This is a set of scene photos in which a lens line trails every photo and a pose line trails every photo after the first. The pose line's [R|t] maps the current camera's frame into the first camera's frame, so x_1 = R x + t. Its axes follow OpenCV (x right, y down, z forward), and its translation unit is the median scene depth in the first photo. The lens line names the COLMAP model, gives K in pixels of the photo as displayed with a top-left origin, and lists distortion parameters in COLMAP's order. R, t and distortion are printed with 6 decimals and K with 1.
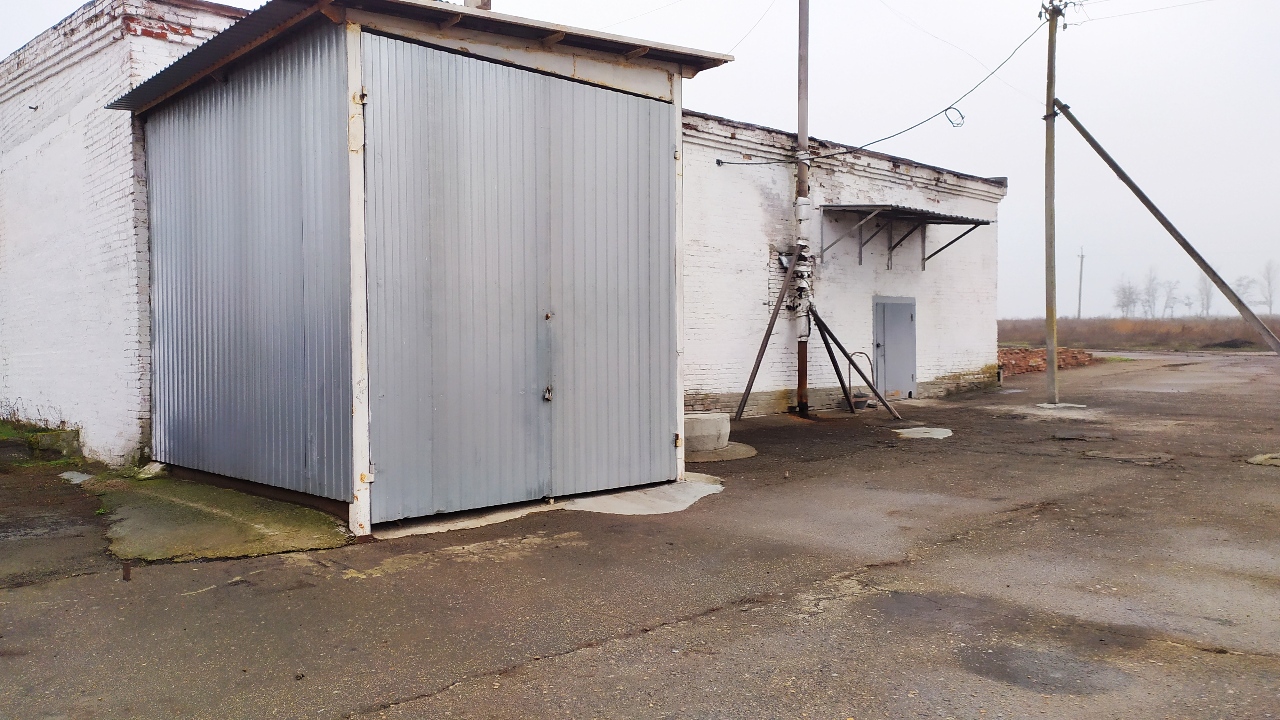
lens RADIAL K [[1002.7, 0, 640.0], [0, 1002.7, 360.0], [0, 0, 1]] dist [0.120435, -0.175418]
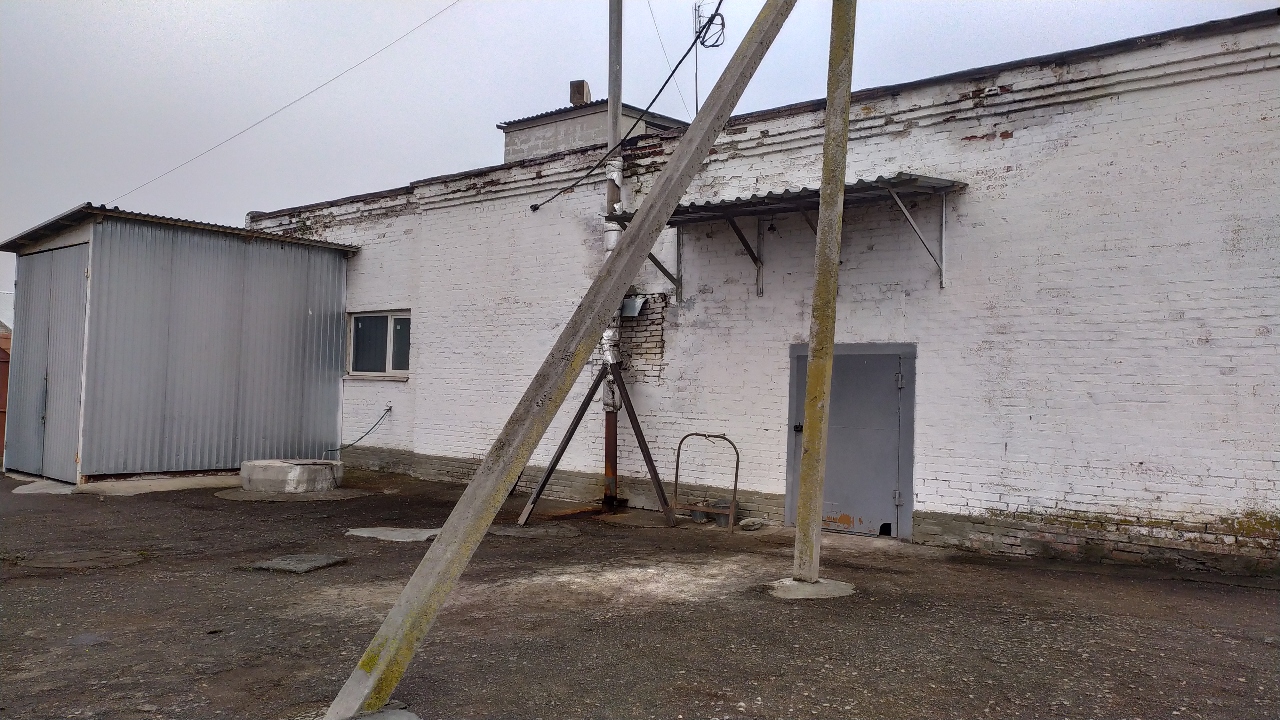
lens RADIAL K [[1002.7, 0, 640.0], [0, 1002.7, 360.0], [0, 0, 1]] dist [0.120435, -0.175418]
pose [[0.054495, -0.022600, -0.998258, 0.847160], [-0.047062, 0.998575, -0.025177, -0.036579], [0.997404, 0.048352, 0.053353, 0.912700]]
